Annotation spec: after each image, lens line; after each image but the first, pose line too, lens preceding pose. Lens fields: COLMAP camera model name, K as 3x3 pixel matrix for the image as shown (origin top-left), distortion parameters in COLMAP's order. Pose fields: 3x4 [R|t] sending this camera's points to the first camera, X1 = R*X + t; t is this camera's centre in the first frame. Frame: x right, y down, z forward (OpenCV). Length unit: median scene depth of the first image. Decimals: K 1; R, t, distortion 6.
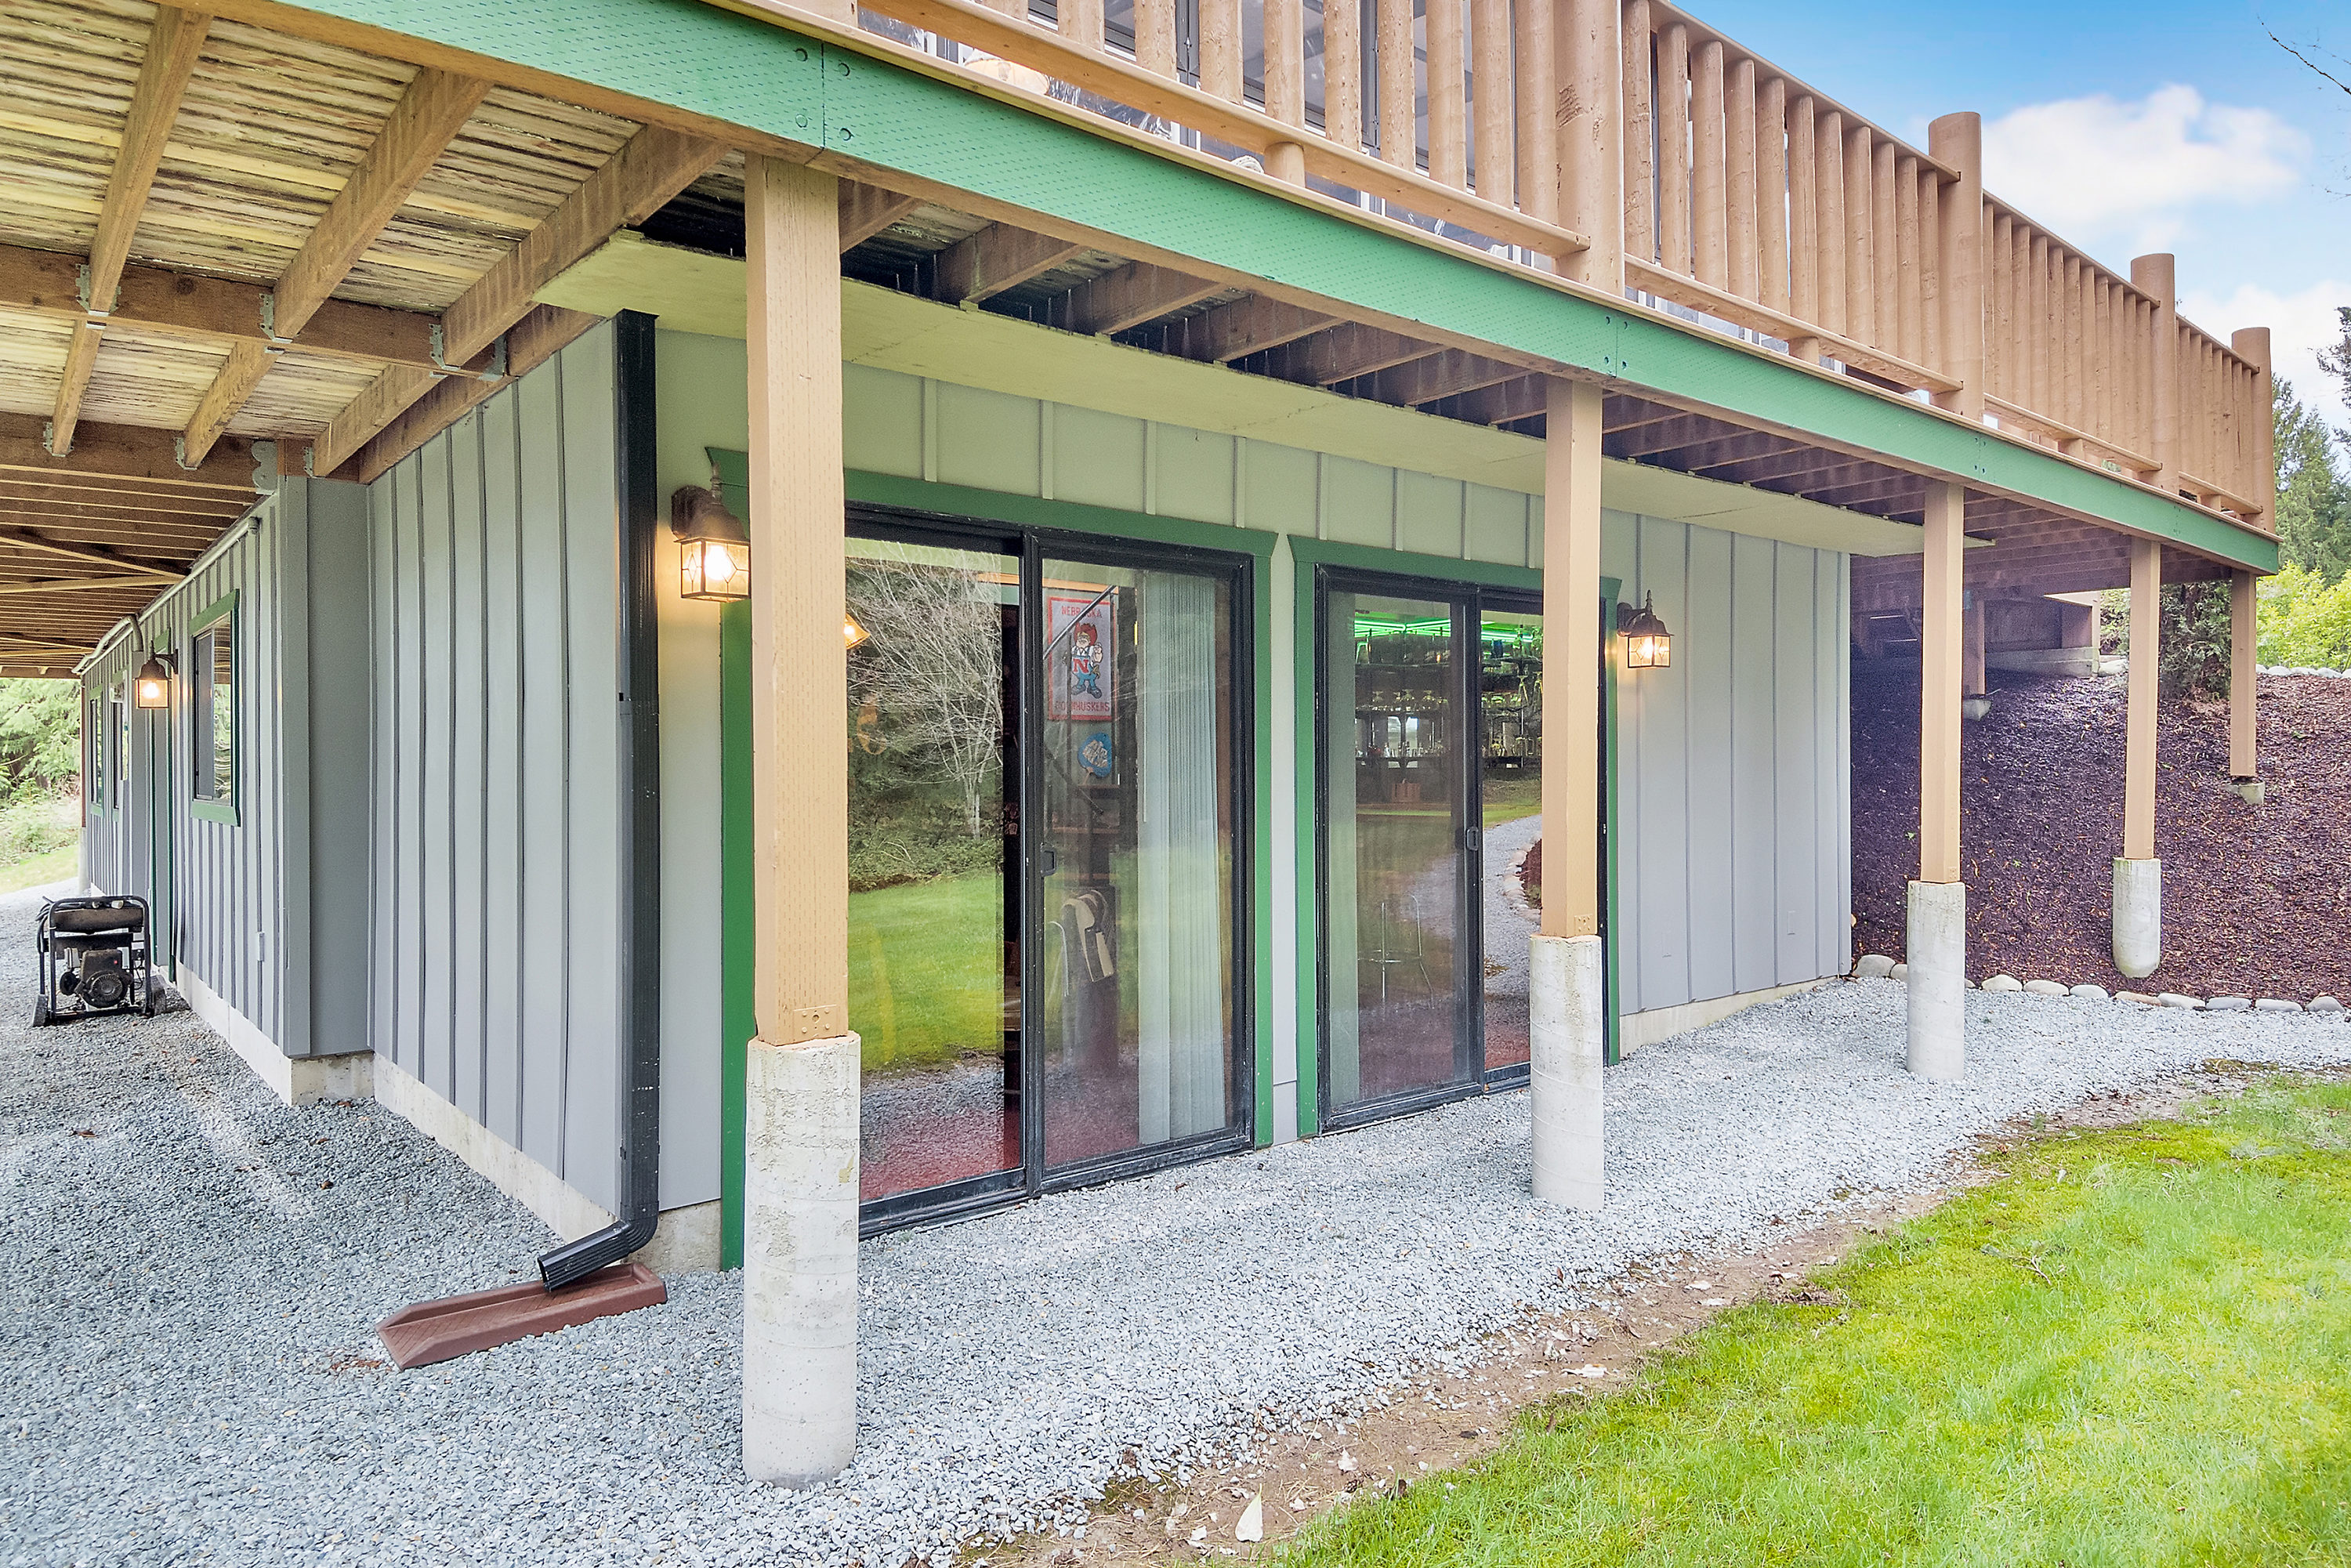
lens RADIAL K [[1440.9, 0, 1166.5], [0, 1440.9, 782.1], [0, 0, 1]] dist [-0.044182, -0.004043]
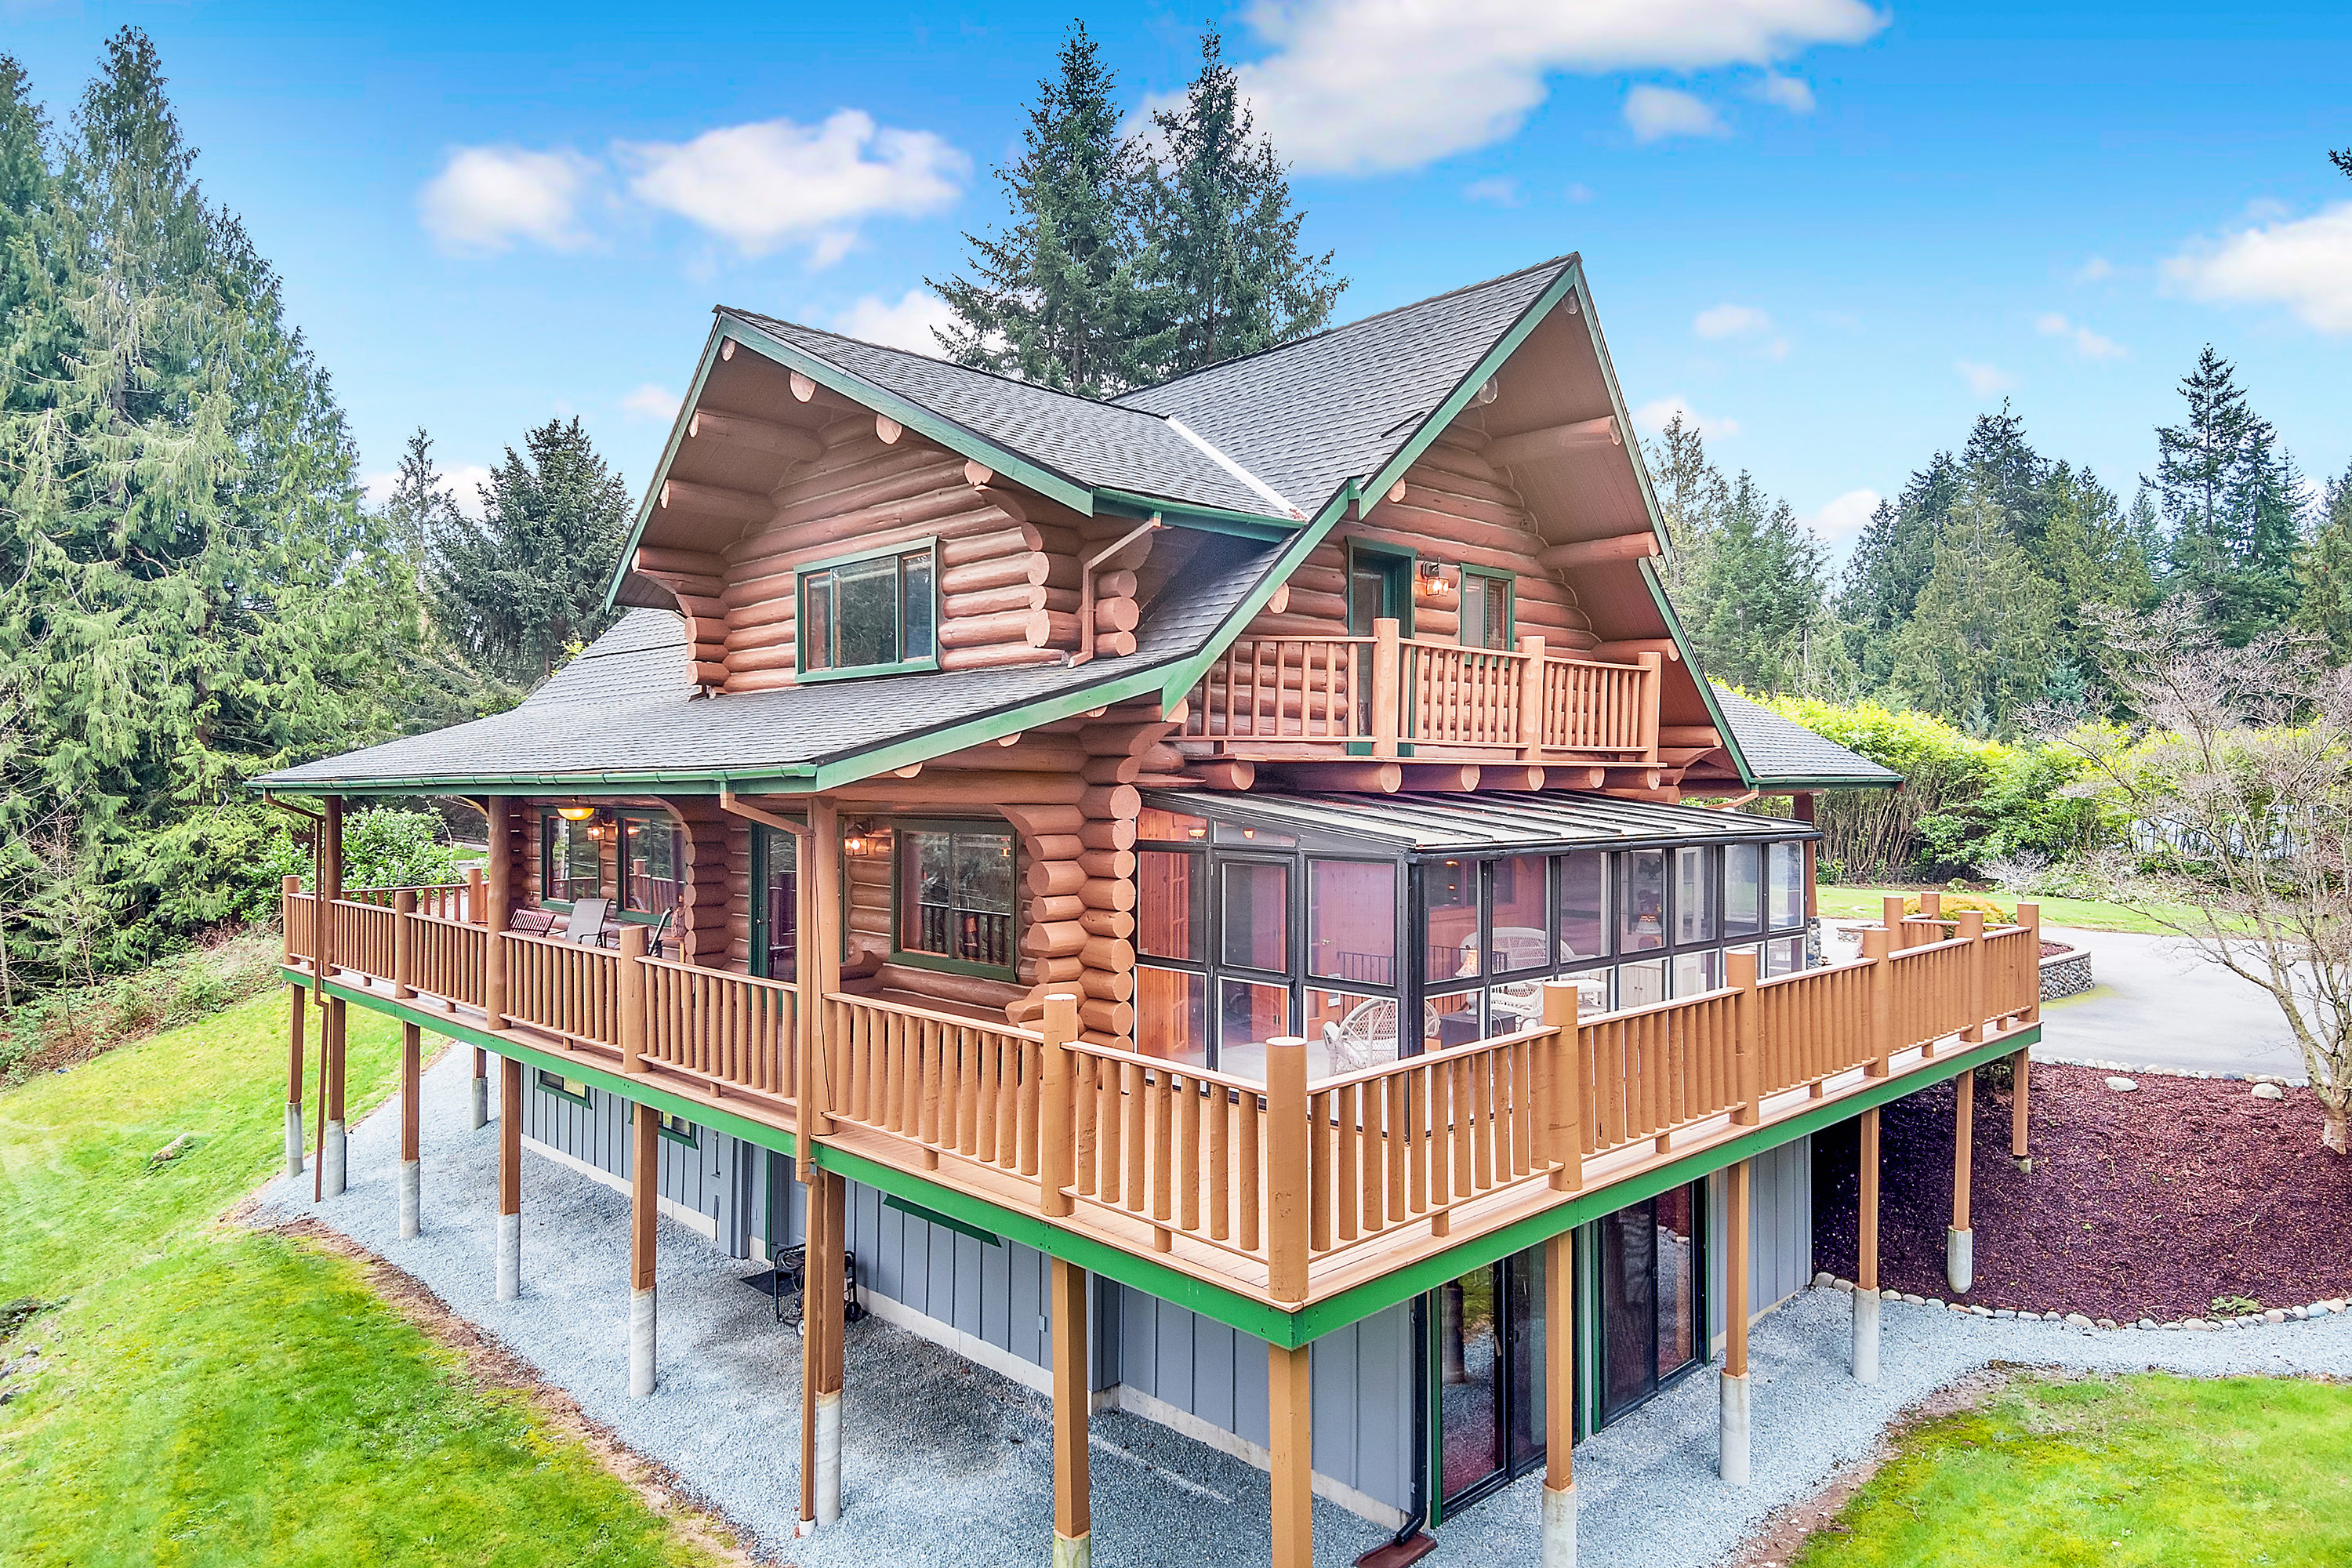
lens RADIAL K [[1403.1, 0, 1166.4], [0, 1403.1, 768.2], [0, 0, 1]] dist [0.018013, -0.049234]
pose [[0.997016, 0.004362, 0.077074, -0.549122], [-0.003258, 0.999890, -0.014445, -0.553014], [-0.077129, 0.014151, 0.996921, -0.843719]]
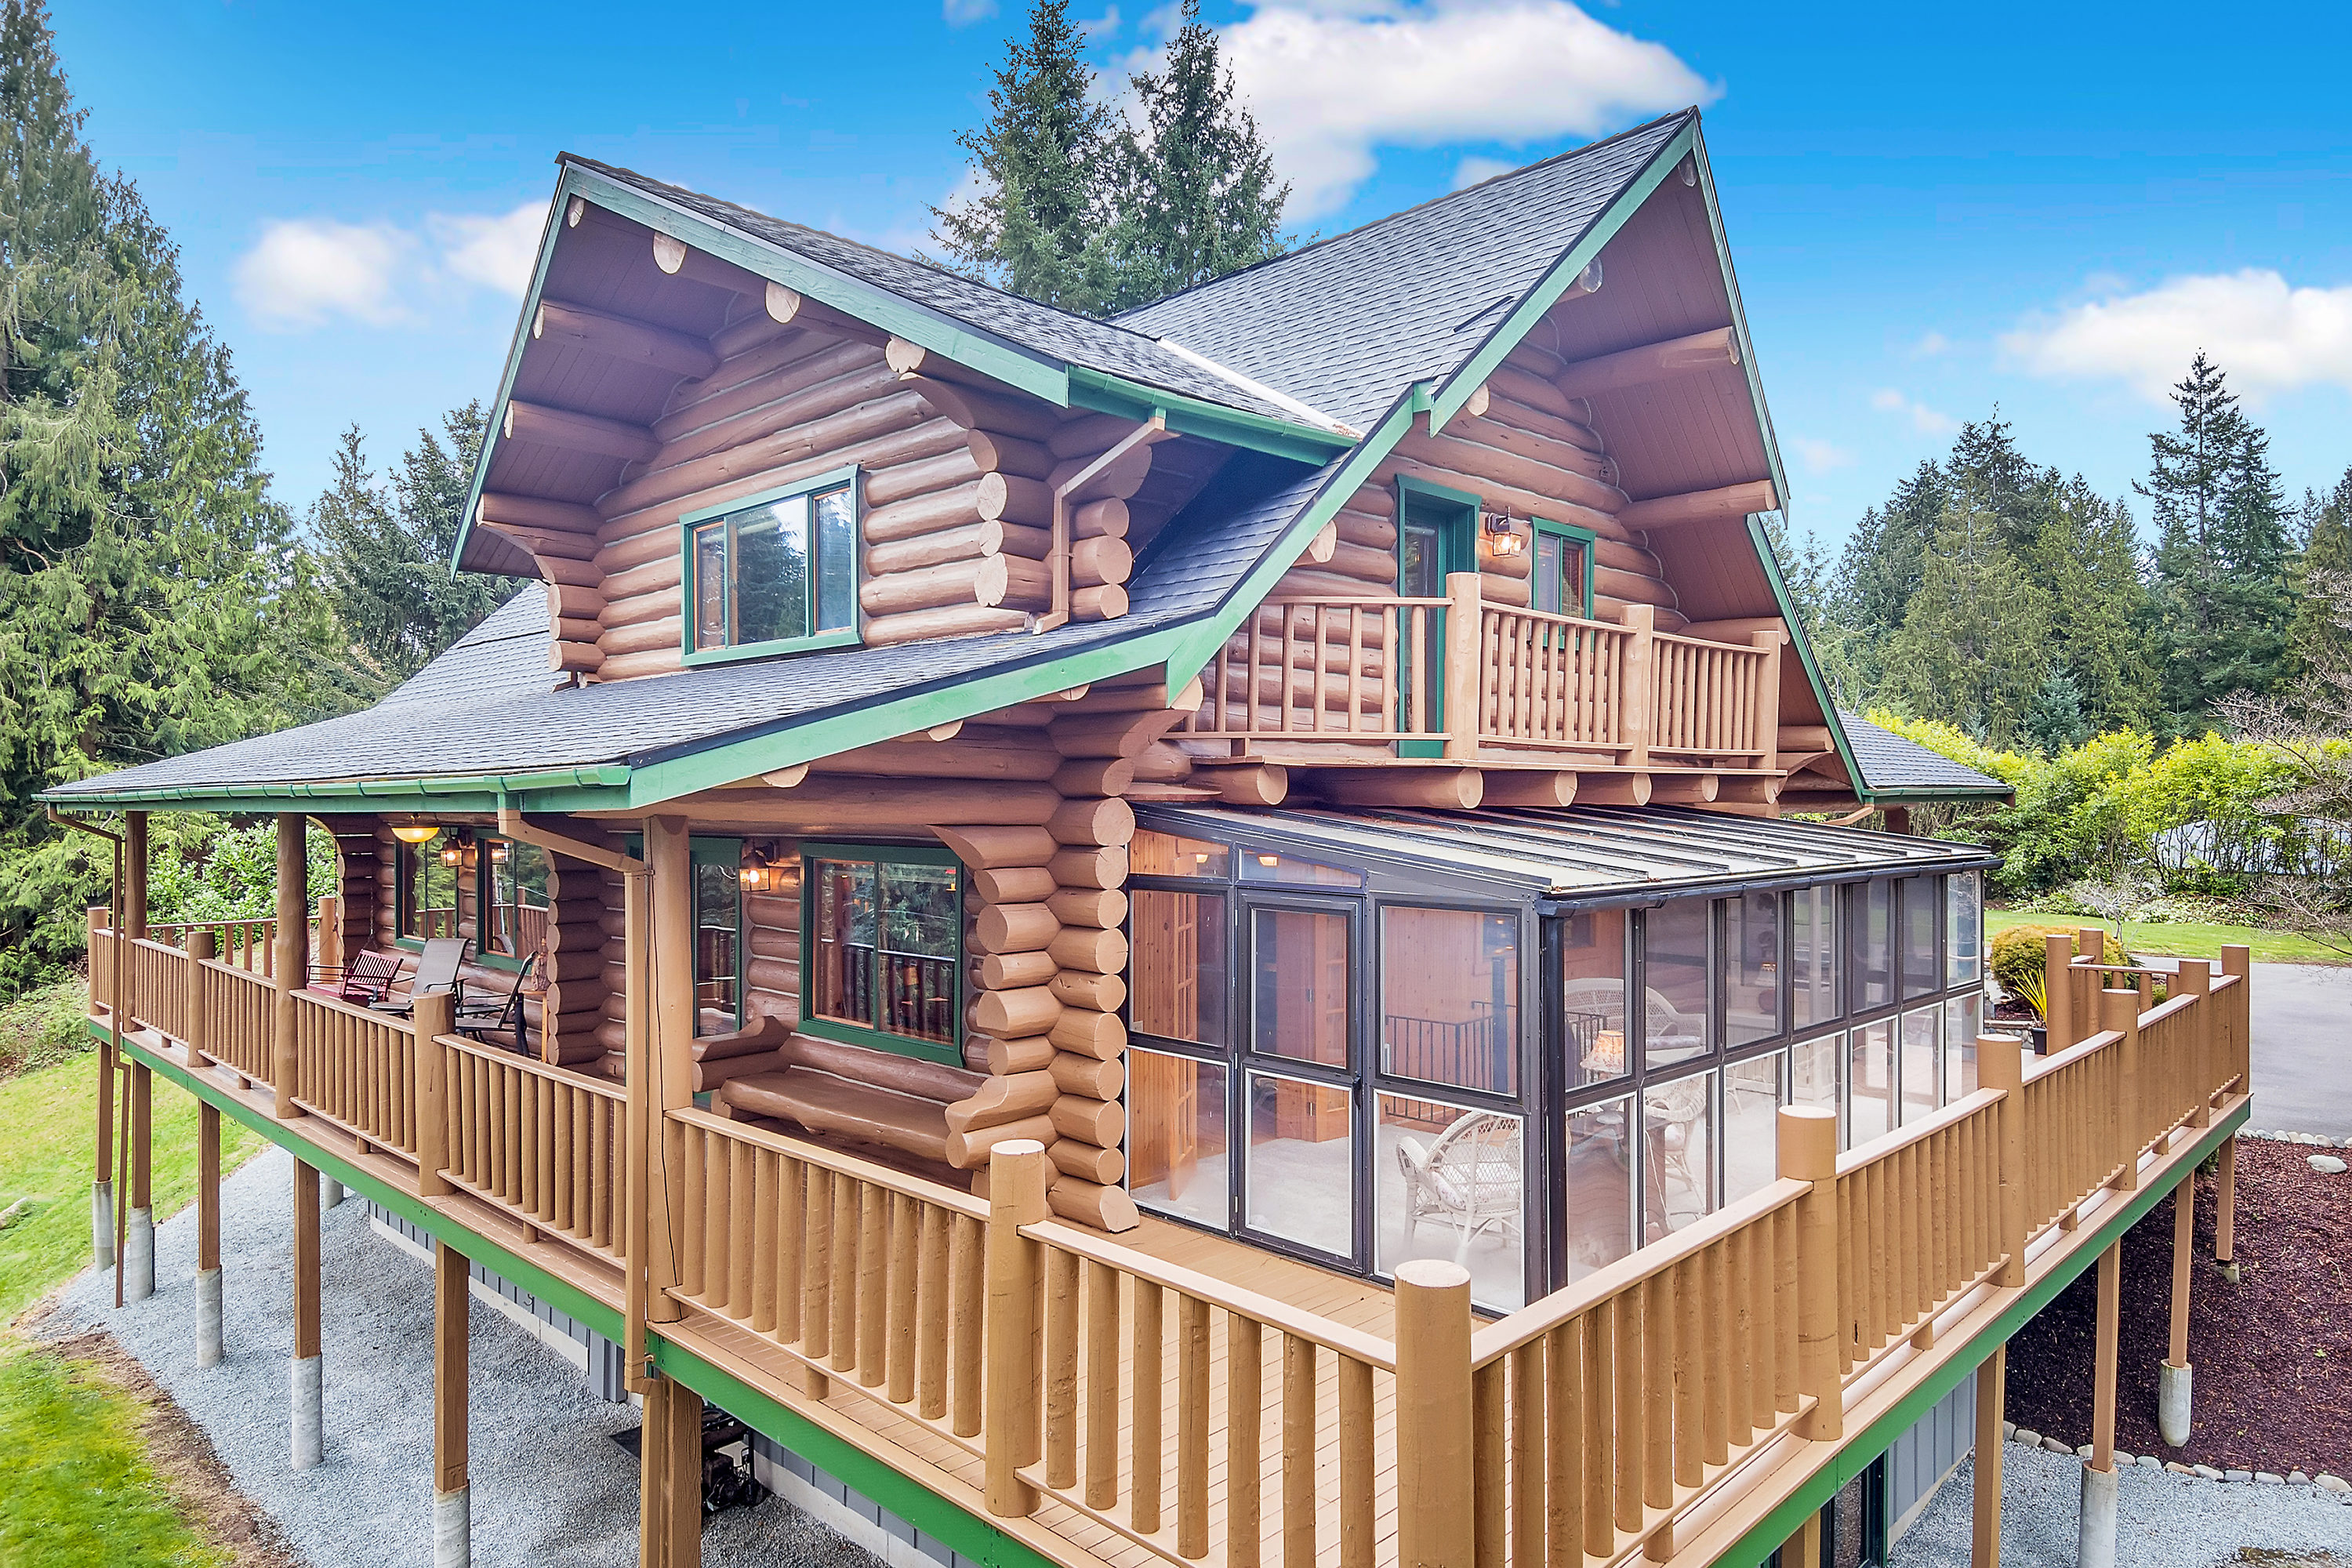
lens RADIAL K [[1403.1, 0, 1164.9], [0, 1403.1, 783.2], [0, 0, 1]] dist [0.018013, -0.049234]
pose [[0.995213, 0.004230, 0.097638, -0.542095], [-0.002967, 0.999910, -0.013077, -0.554283], [-0.097685, 0.012725, 0.995136, -0.379651]]
